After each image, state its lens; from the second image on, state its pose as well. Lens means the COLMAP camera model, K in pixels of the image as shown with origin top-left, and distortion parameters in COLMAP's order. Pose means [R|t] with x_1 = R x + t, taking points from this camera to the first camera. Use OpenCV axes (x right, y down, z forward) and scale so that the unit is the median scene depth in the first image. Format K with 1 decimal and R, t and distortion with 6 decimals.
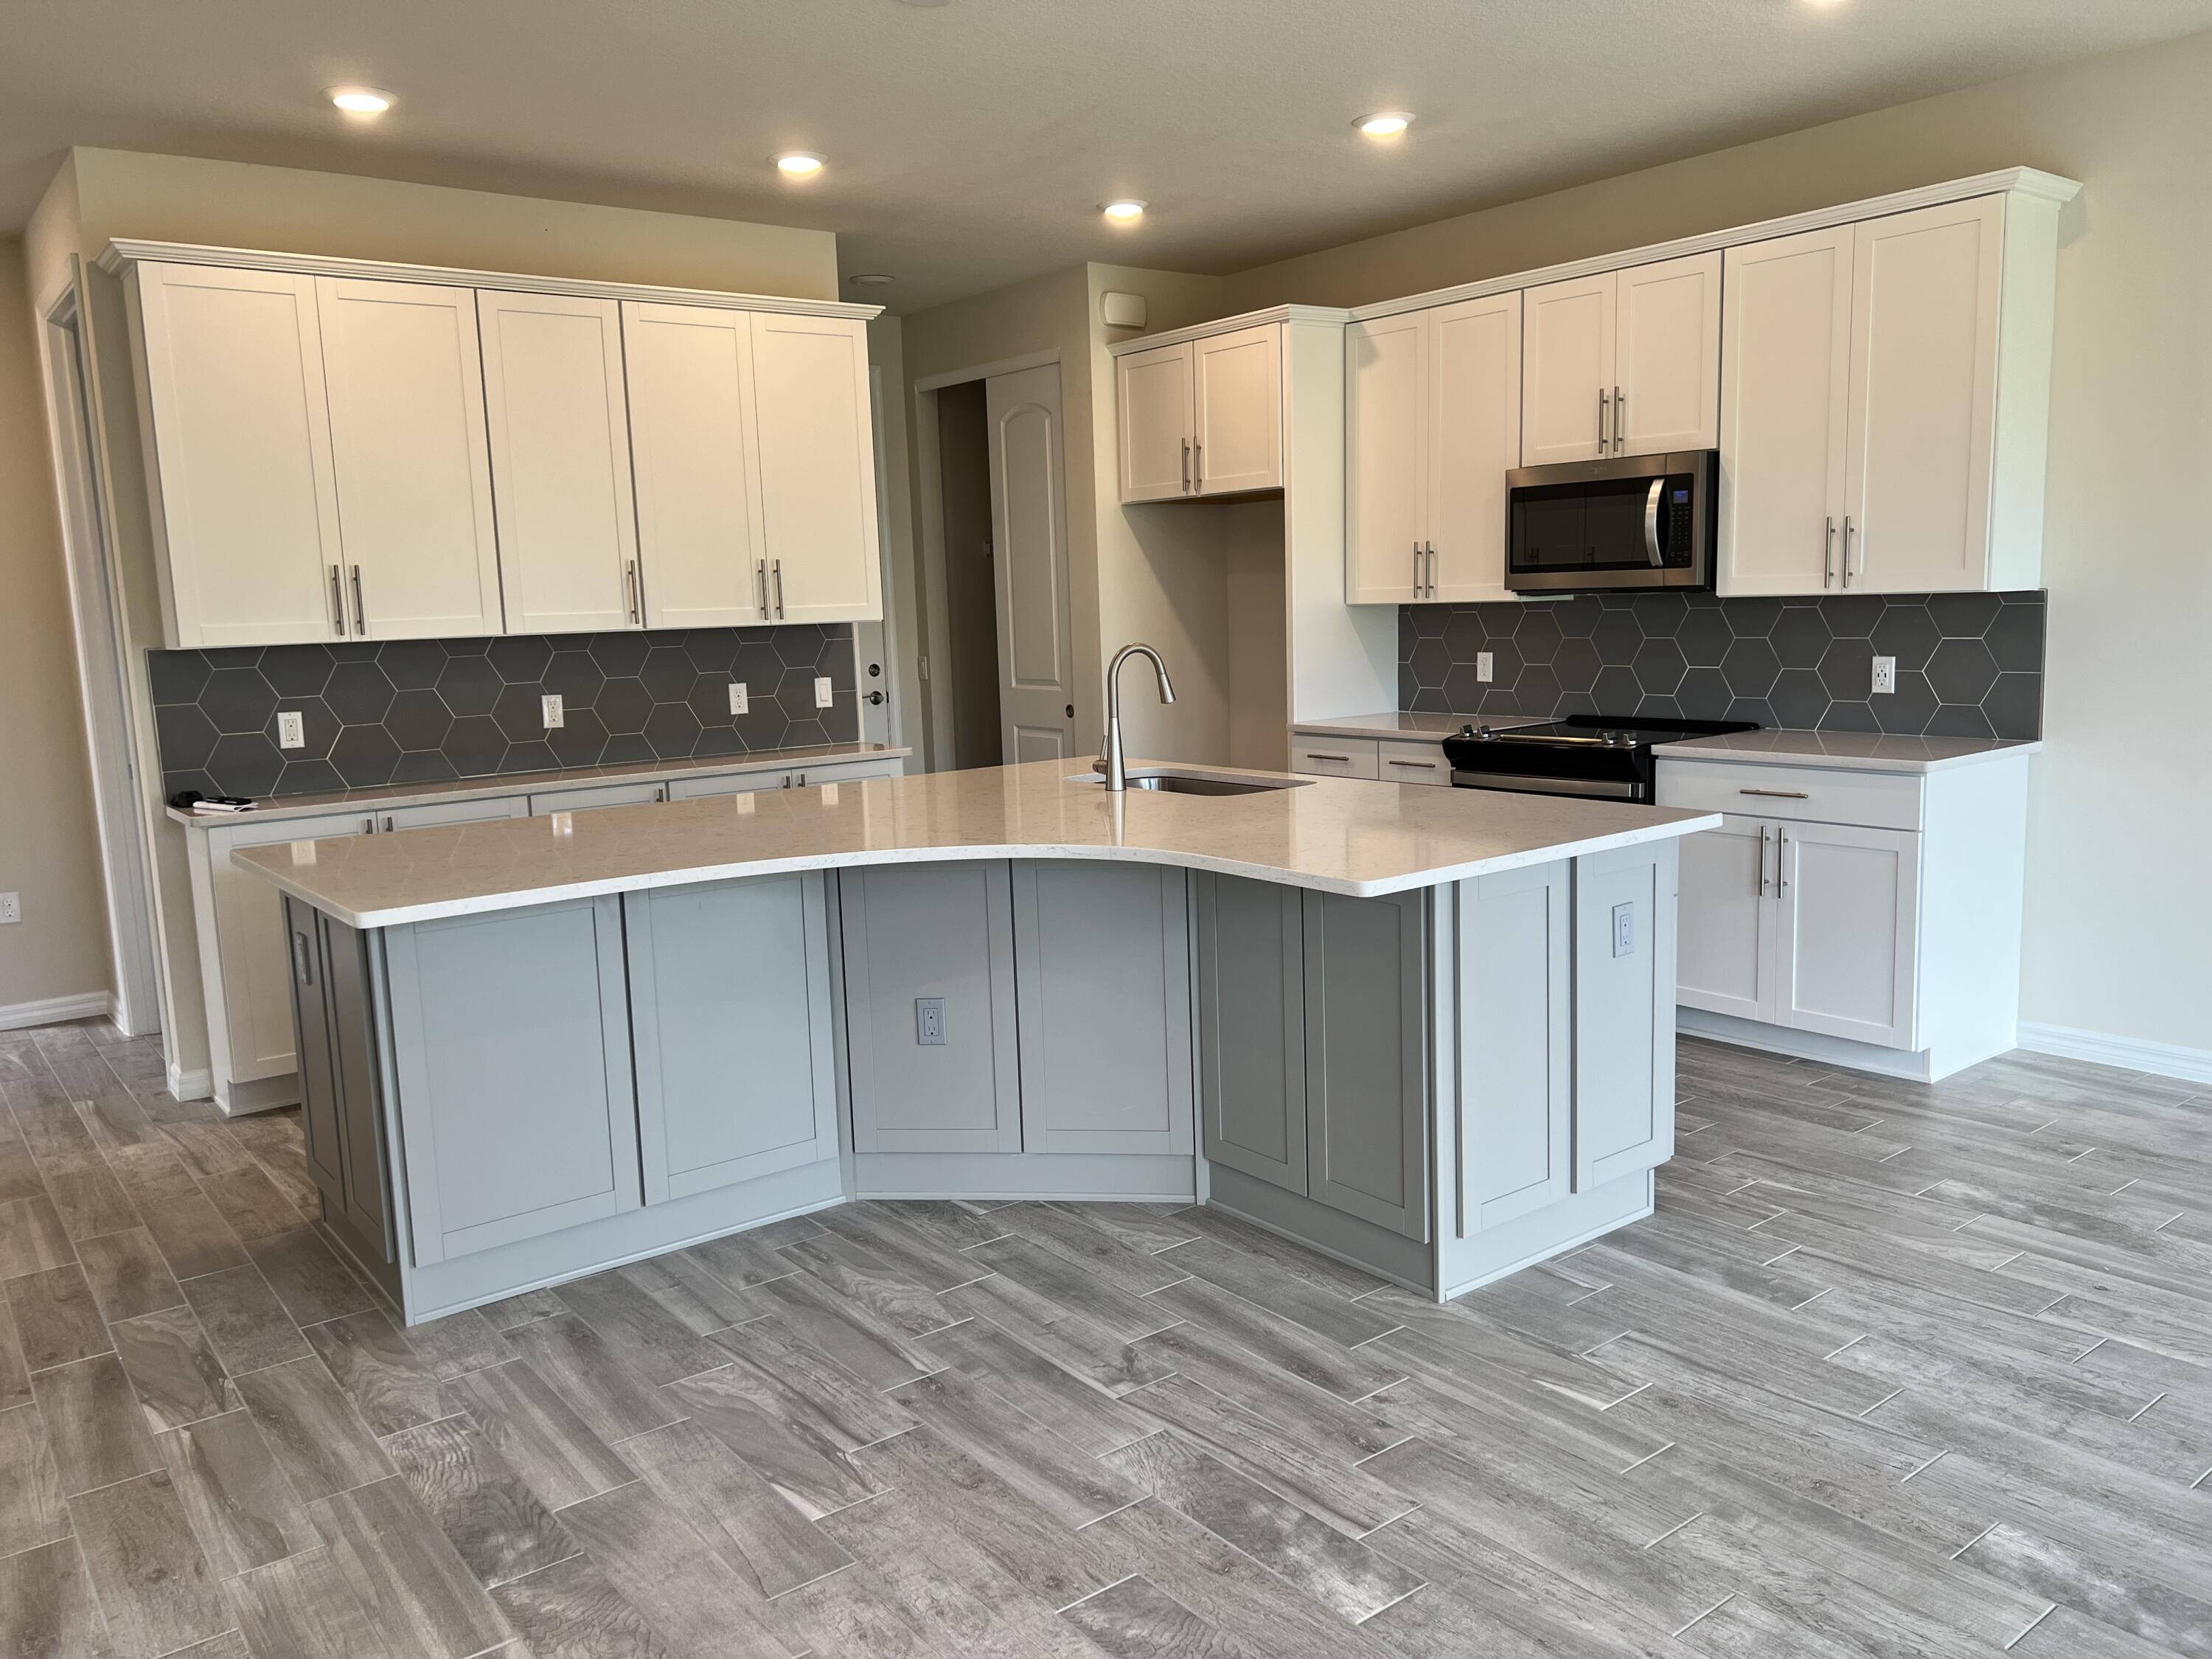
lens RADIAL K [[1672.9, 0, 1106.0], [0, 1672.9, 829.5], [0, 0, 1]] dist [0.037522, -0.047358]
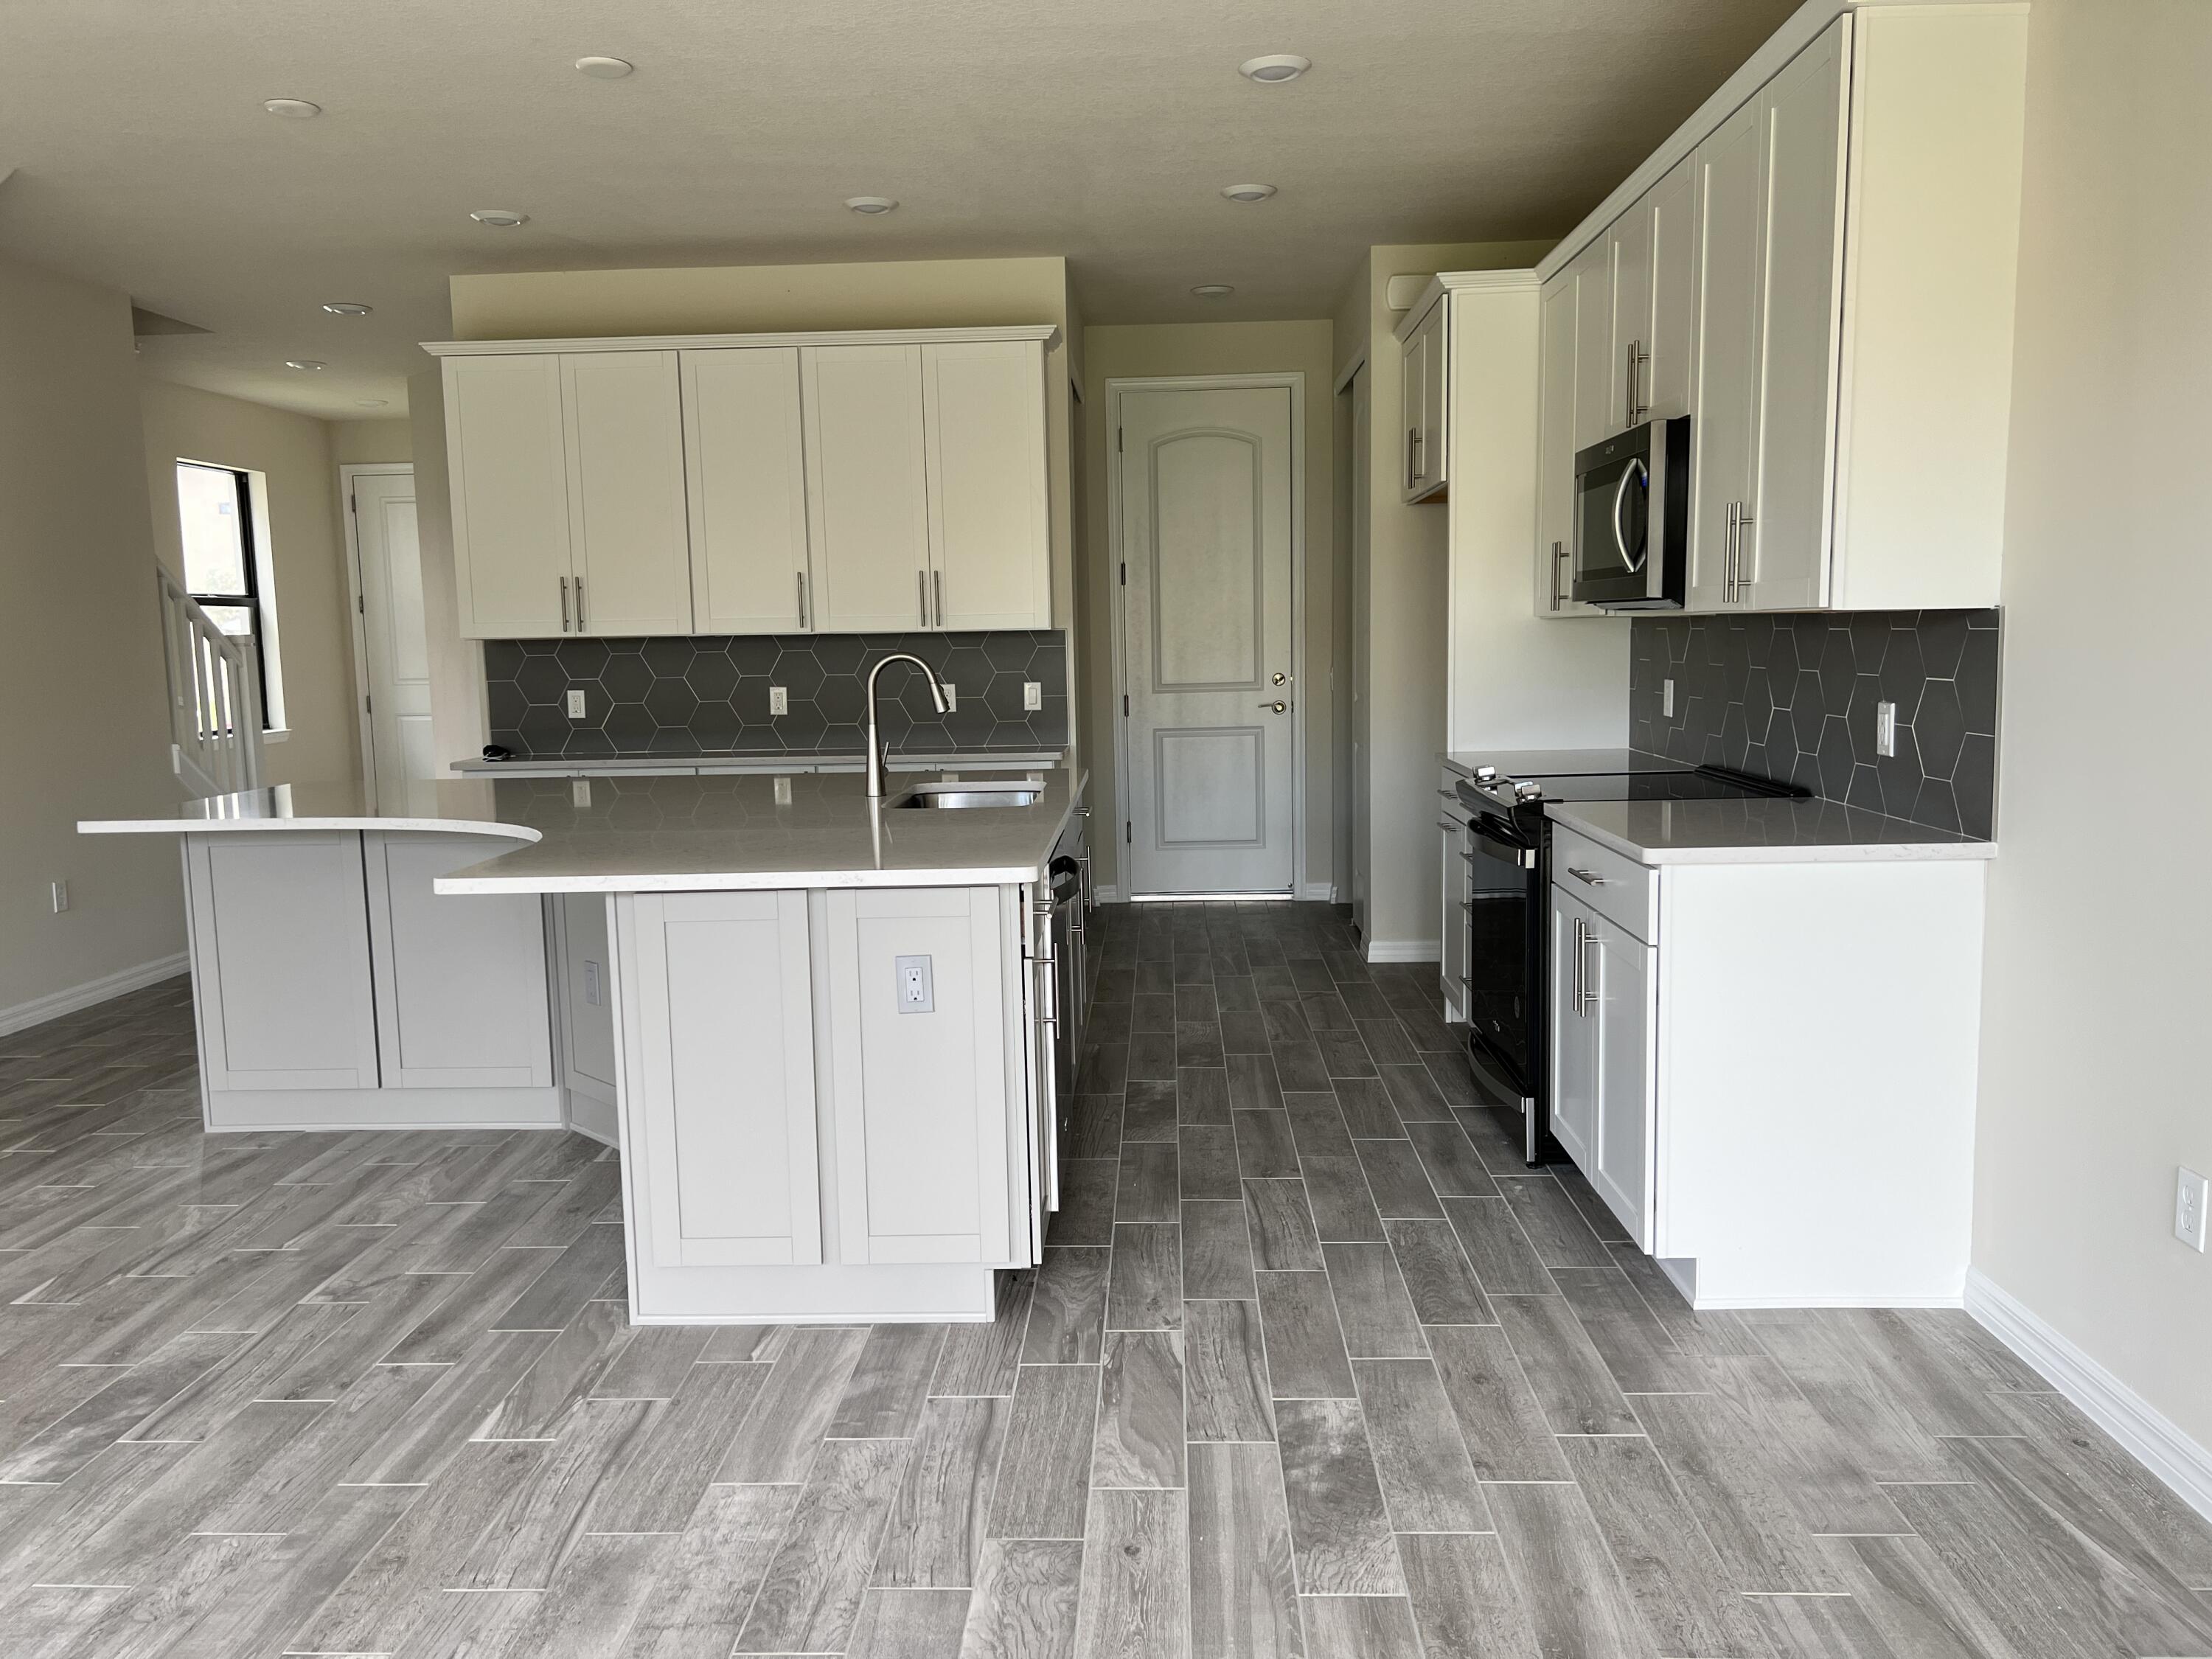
lens RADIAL K [[1672.9, 0, 1106.0], [0, 1672.9, 829.5], [0, 0, 1]] dist [0.037522, -0.047358]
pose [[0.764625, 0.093779, -0.637616, 1.002886], [-0.096617, 0.994856, 0.030459, -0.063439], [0.637192, 0.038315, 0.769752, 0.402784]]
